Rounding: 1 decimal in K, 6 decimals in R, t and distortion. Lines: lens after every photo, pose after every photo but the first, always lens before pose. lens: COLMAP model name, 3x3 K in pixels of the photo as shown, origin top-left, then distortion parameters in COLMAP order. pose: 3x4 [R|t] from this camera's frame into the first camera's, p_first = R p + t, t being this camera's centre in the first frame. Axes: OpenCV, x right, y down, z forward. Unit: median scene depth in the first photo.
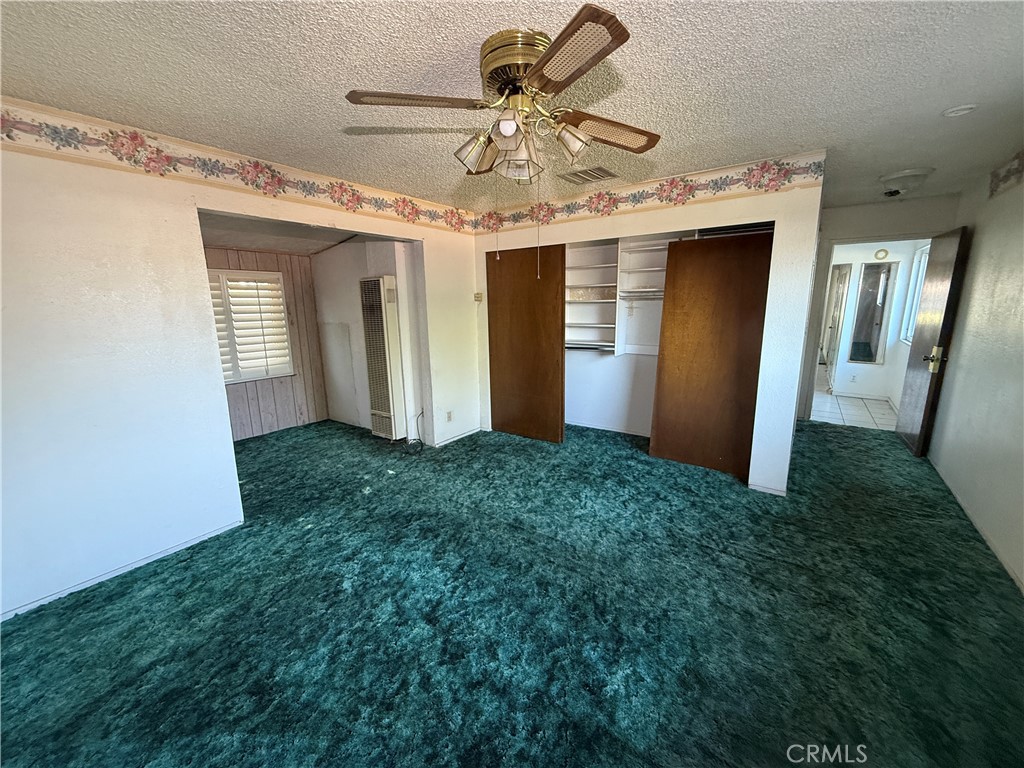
lens RADIAL K [[411.5, 0, 510.2], [0, 411.5, 386.5], [0, 0, 1]] dist [0.003010, -0.000462]
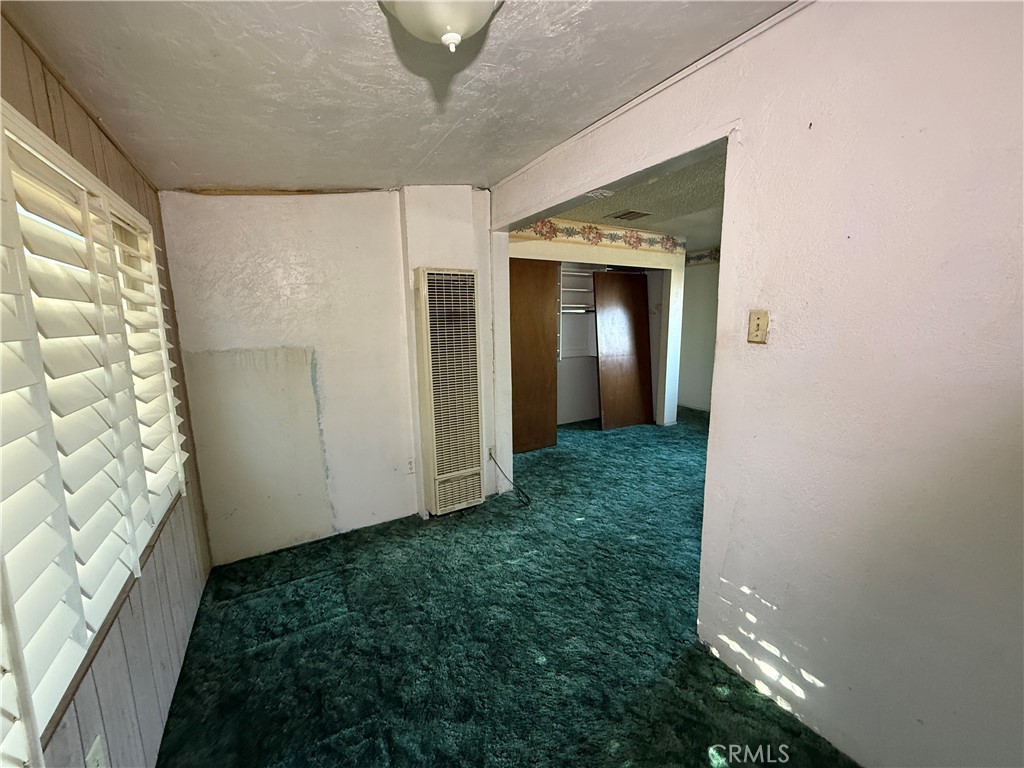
lens RADIAL K [[411.5, 0, 515.4], [0, 411.5, 378.1], [0, 0, 1]] dist [0.003010, -0.000462]
pose [[0.404467, -0.120917, 0.906524, -1.093281], [0.189376, 0.980811, 0.046331, -0.127404], [-0.894731, 0.152935, 0.419605, 0.783415]]
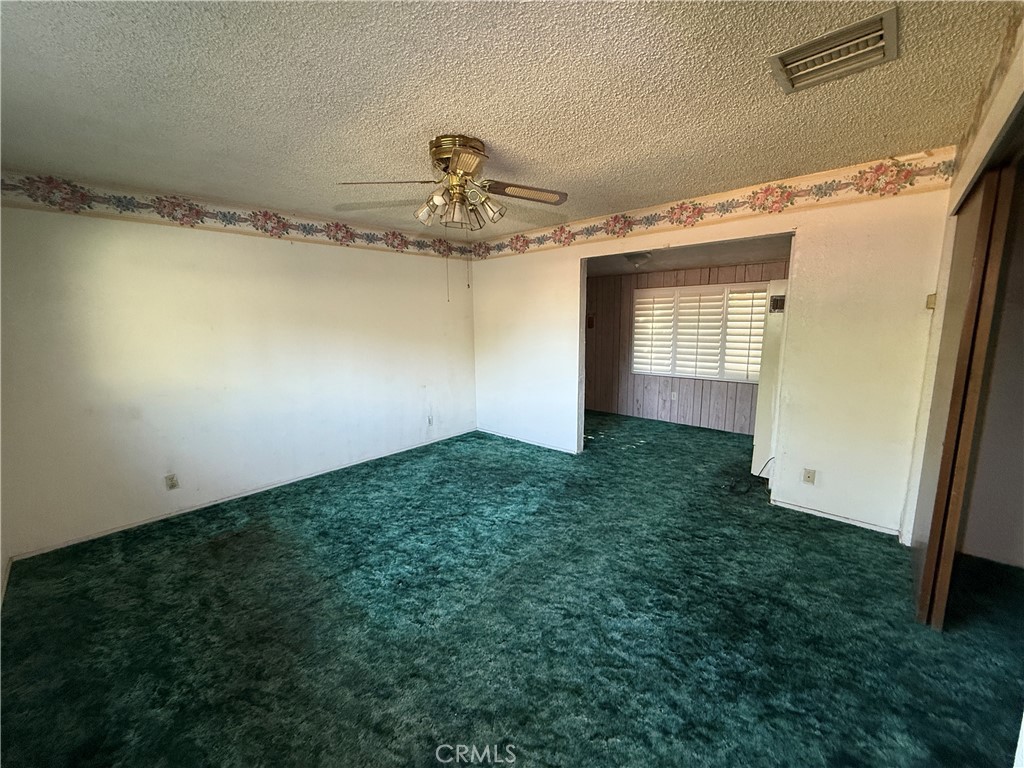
lens RADIAL K [[411.5, 0, 508.2], [0, 411.5, 387.9], [0, 0, 1]] dist [0.003010, -0.000462]
pose [[-0.123121, 0.180831, -0.975777, 0.722477], [-0.184640, 0.961916, 0.201560, -0.149038], [0.975064, 0.204984, -0.085043, 0.685684]]
